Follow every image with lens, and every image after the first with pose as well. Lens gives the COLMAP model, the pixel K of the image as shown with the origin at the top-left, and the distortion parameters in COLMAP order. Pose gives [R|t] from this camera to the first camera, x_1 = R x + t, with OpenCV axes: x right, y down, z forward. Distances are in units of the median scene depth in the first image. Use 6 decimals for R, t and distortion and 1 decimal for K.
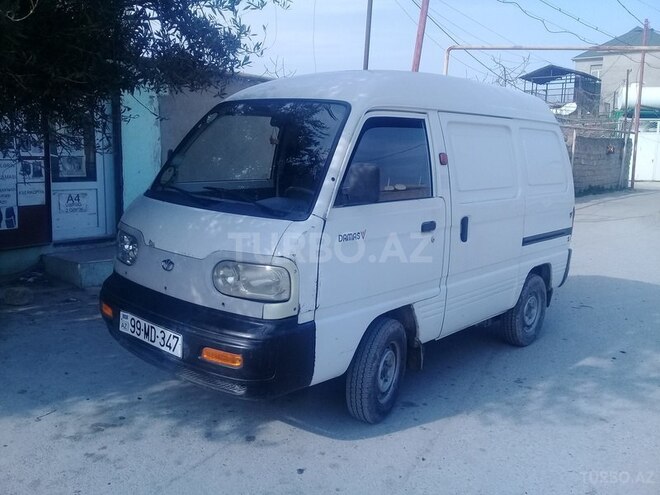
lens RADIAL K [[607.8, 0, 330.0], [0, 607.8, 247.5], [0, 0, 1]] dist [0.094012, -0.210191]
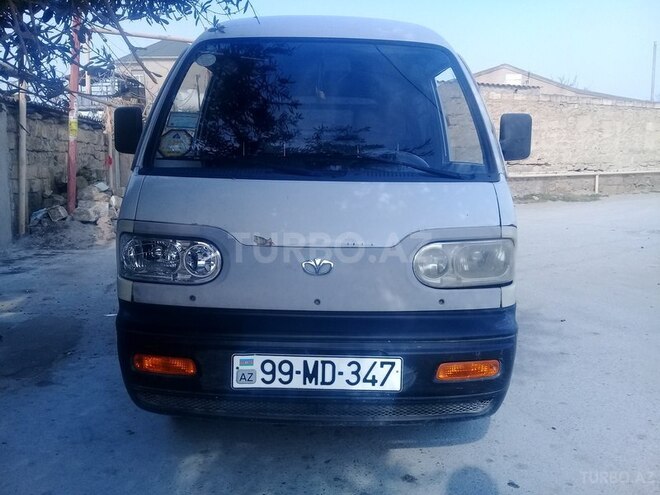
lens RADIAL K [[607.8, 0, 330.0], [0, 607.8, 247.5], [0, 0, 1]] dist [0.094012, -0.210191]
pose [[0.738978, -0.124463, 0.662133, -0.694643], [0.130612, 0.990609, 0.040438, -0.016953], [-0.660948, 0.056600, 0.748294, 0.494751]]
